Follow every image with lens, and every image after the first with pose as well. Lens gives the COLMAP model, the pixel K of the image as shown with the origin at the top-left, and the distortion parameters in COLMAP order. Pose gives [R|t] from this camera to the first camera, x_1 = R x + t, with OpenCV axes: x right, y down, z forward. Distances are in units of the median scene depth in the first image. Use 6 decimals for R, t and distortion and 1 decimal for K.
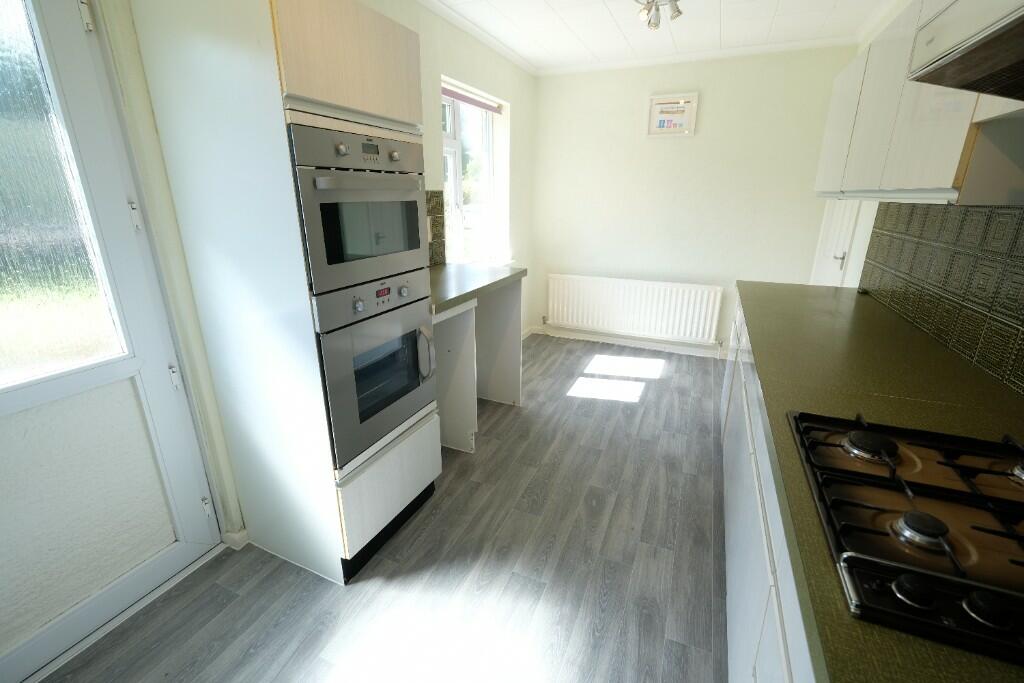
lens RADIAL K [[441.0, 0, 522.6], [0, 441.0, 332.1], [0, 0, 1]] dist [-0.000258, -0.000014]
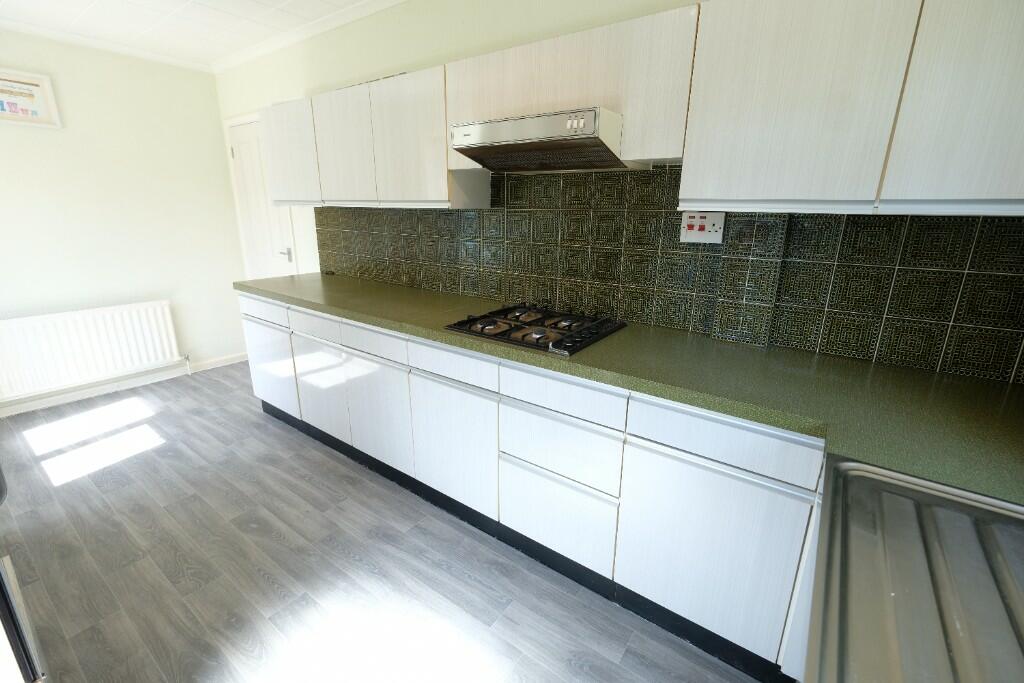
lens RADIAL K [[451.5, 0, 499.7], [0, 451.5, 323.5], [0, 0, 1]] dist [0.001271, 0.000360]
pose [[0.250495, -0.240848, 0.937680, -0.421739], [0.279597, 0.945286, 0.168109, -0.029107], [-0.926864, 0.220062, 0.304130, 0.106669]]
